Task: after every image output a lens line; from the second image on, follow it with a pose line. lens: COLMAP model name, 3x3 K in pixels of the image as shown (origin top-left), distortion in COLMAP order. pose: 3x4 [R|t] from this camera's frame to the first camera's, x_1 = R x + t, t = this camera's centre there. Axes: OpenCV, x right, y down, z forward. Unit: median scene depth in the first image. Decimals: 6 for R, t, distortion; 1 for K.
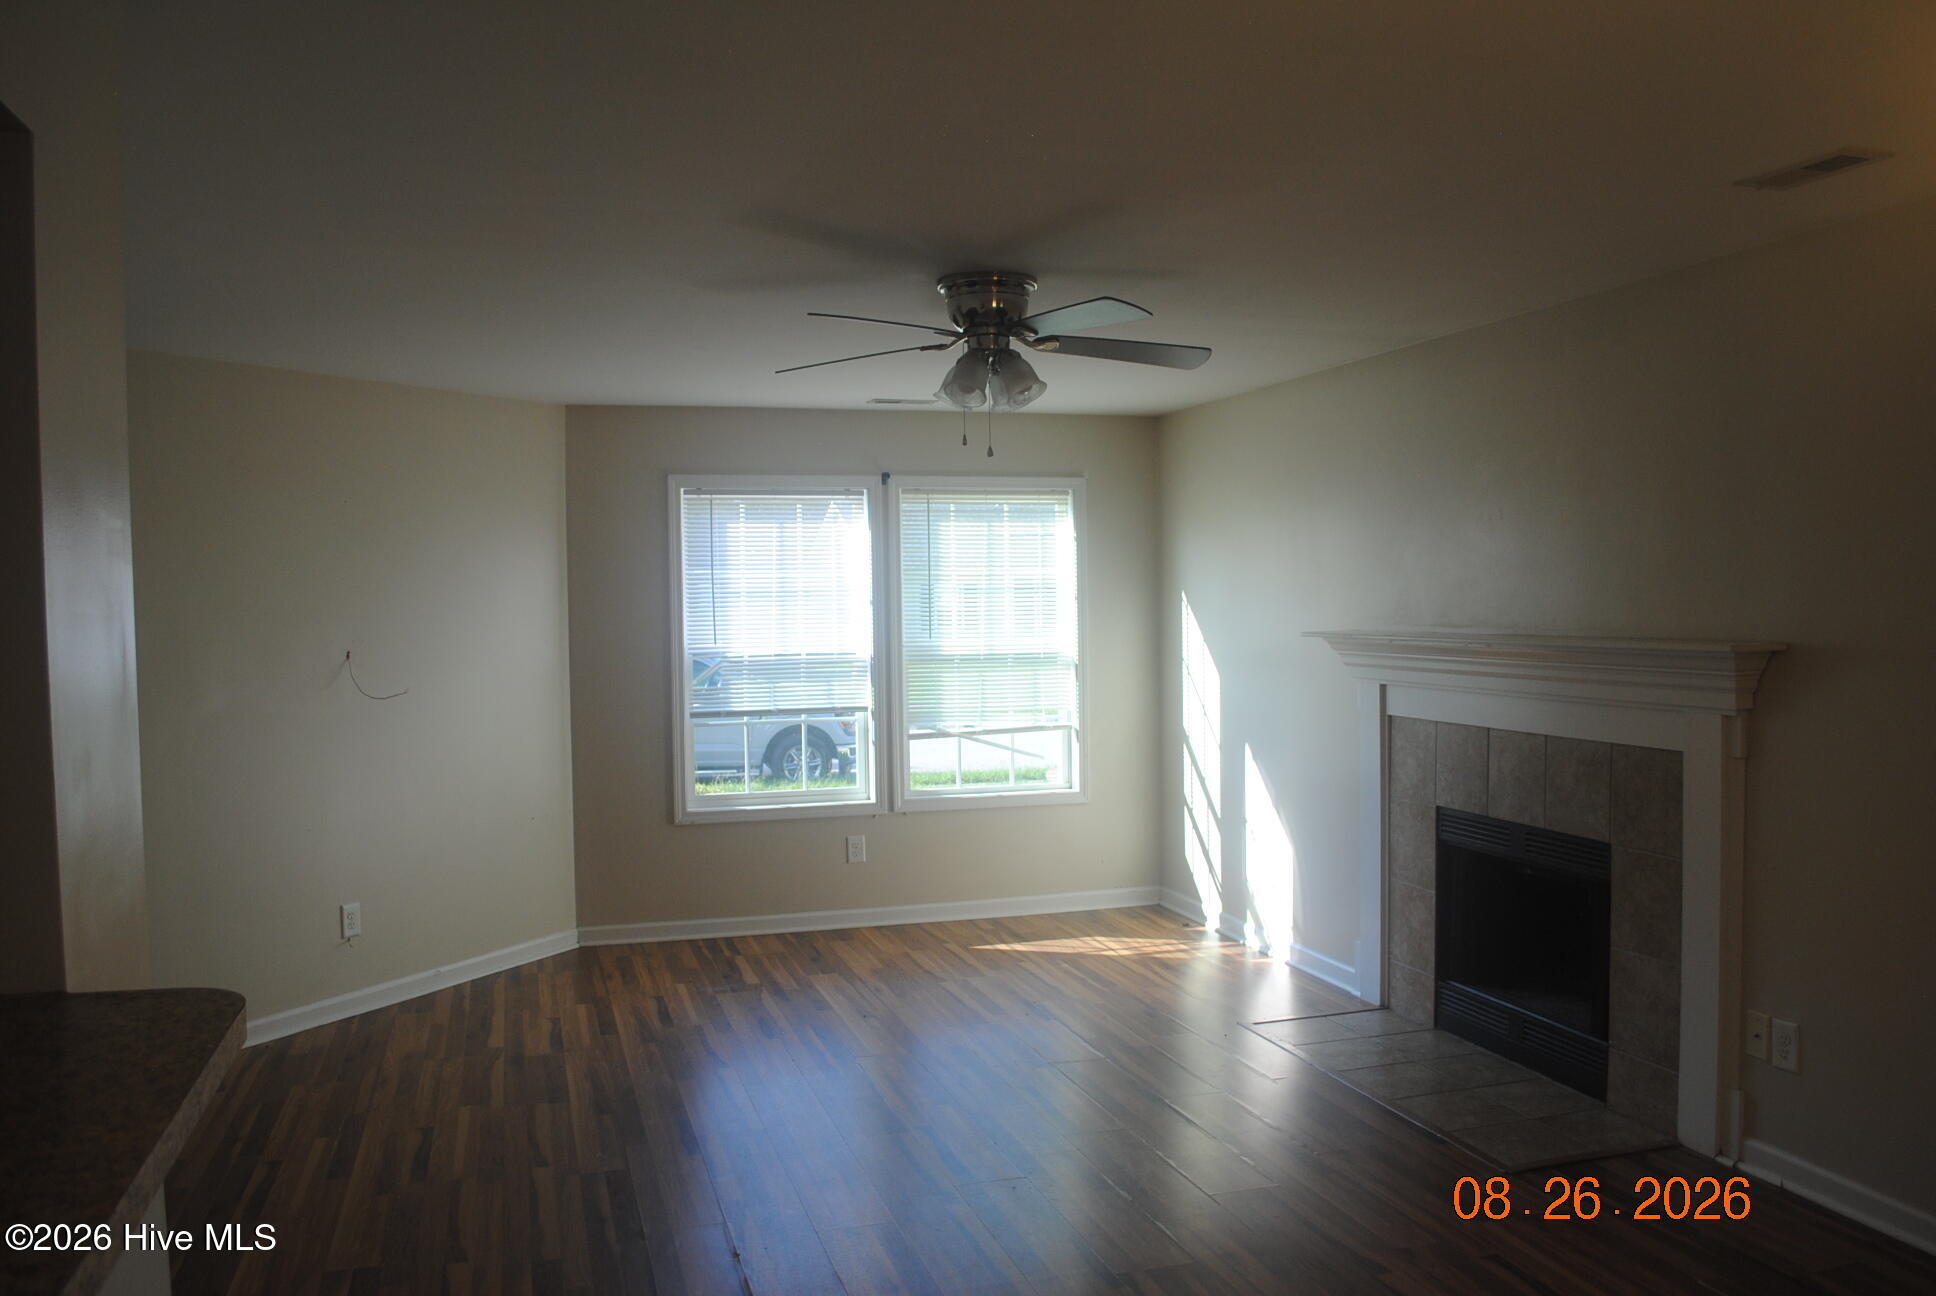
lens RADIAL K [[1524.1, 0, 956.6], [0, 1524.1, 648.3], [0, 0, 1]] dist [-0.086019, 0.004362]
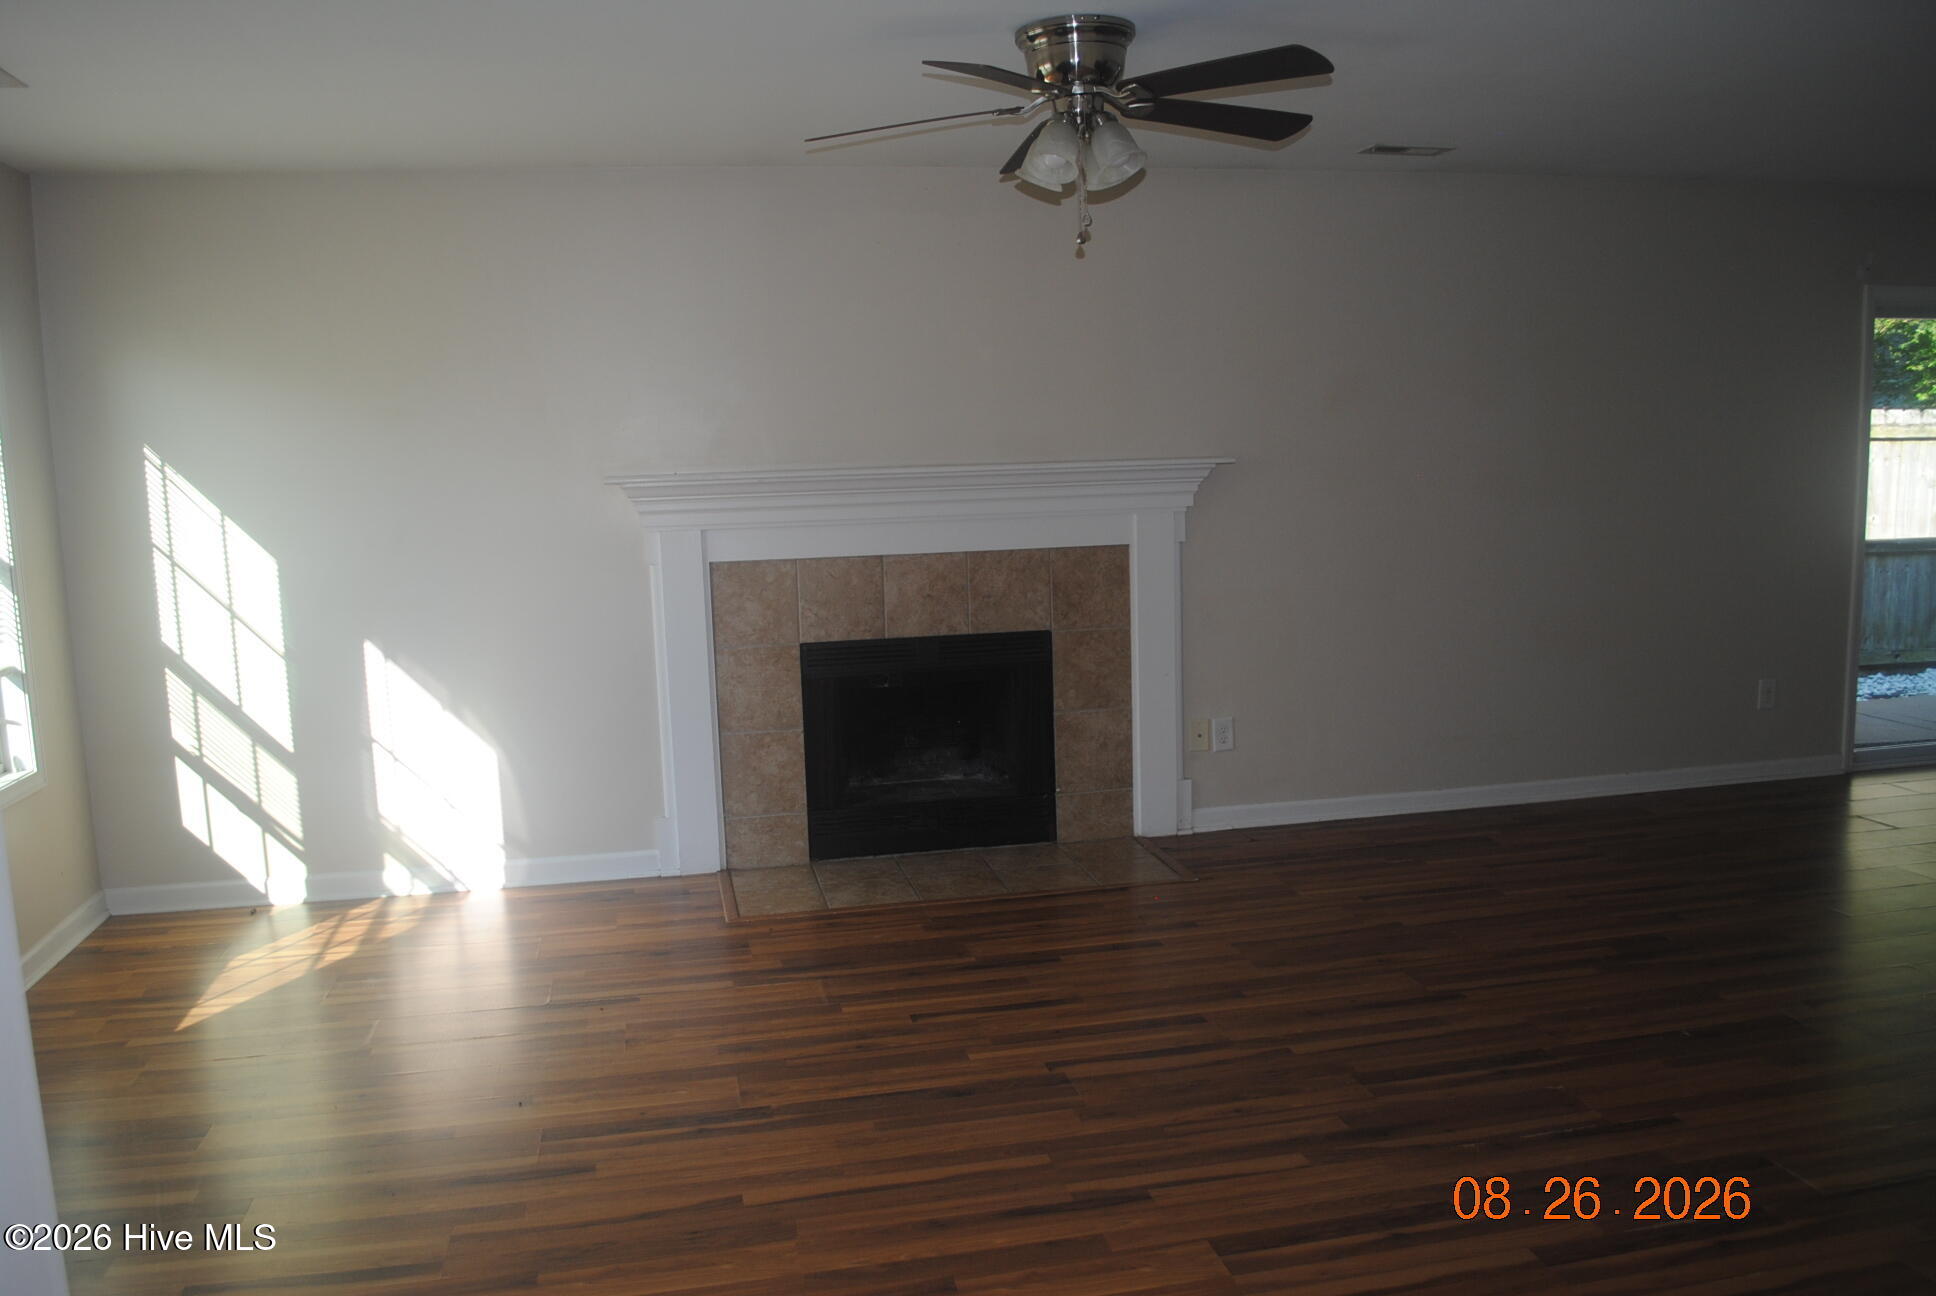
lens RADIAL K [[1524.1, 0, 956.6], [0, 1524.1, 648.3], [0, 0, 1]] dist [-0.086019, 0.004362]
pose [[0.085927, -0.123340, 0.988637, -0.661882], [0.059117, 0.991190, 0.118520, -0.006114], [-0.994546, 0.048261, 0.092462, 0.790279]]
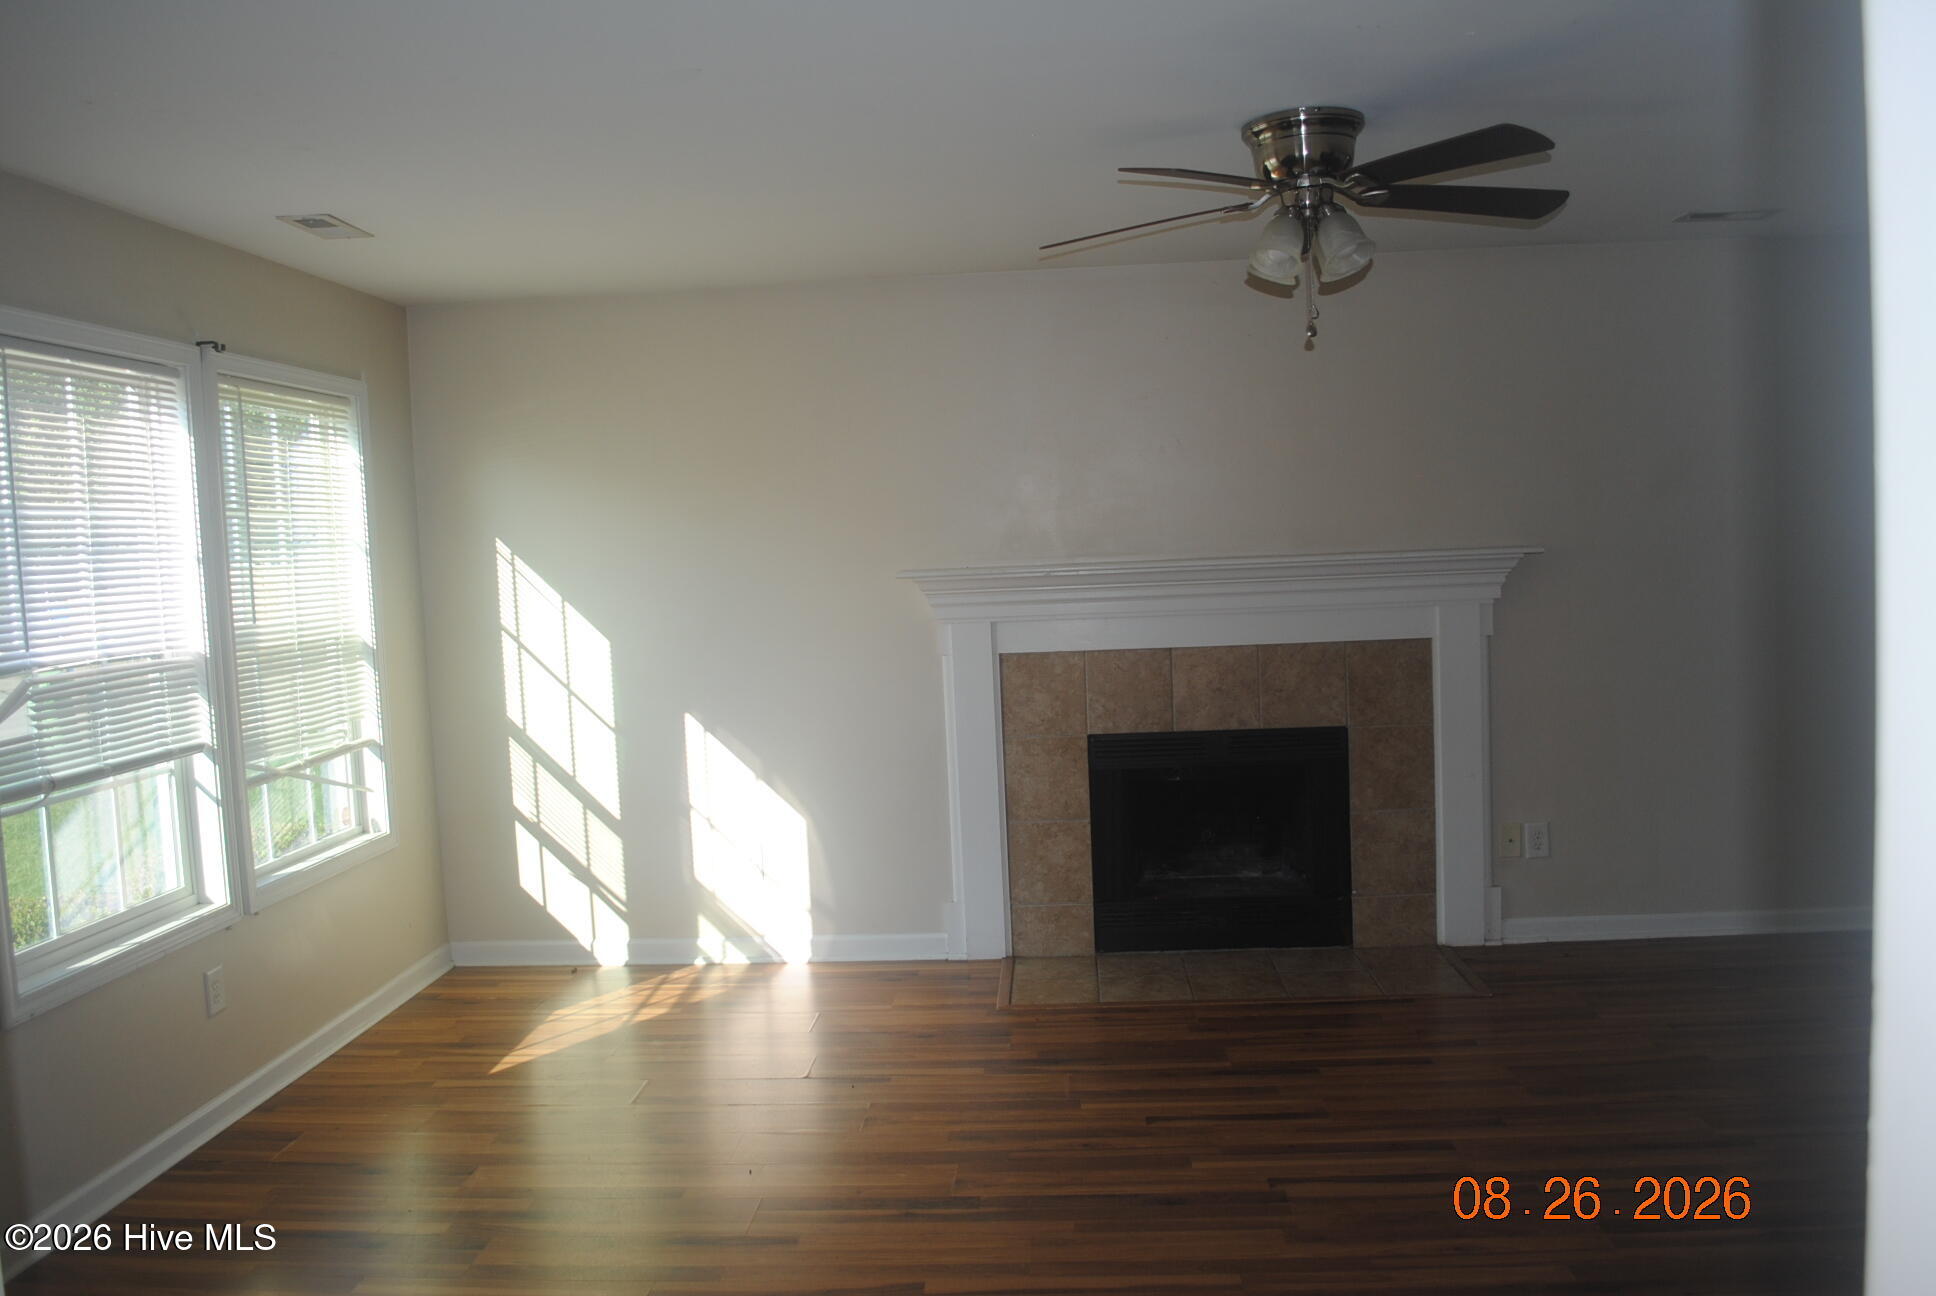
lens RADIAL K [[1524.1, 0, 956.6], [0, 1524.1, 648.3], [0, 0, 1]] dist [-0.086019, 0.004362]
pose [[0.348686, -0.068056, 0.934765, -0.649233], [0.066336, 0.996651, 0.047818, -0.007685], [-0.934889, 0.045335, 0.352033, 0.709340]]
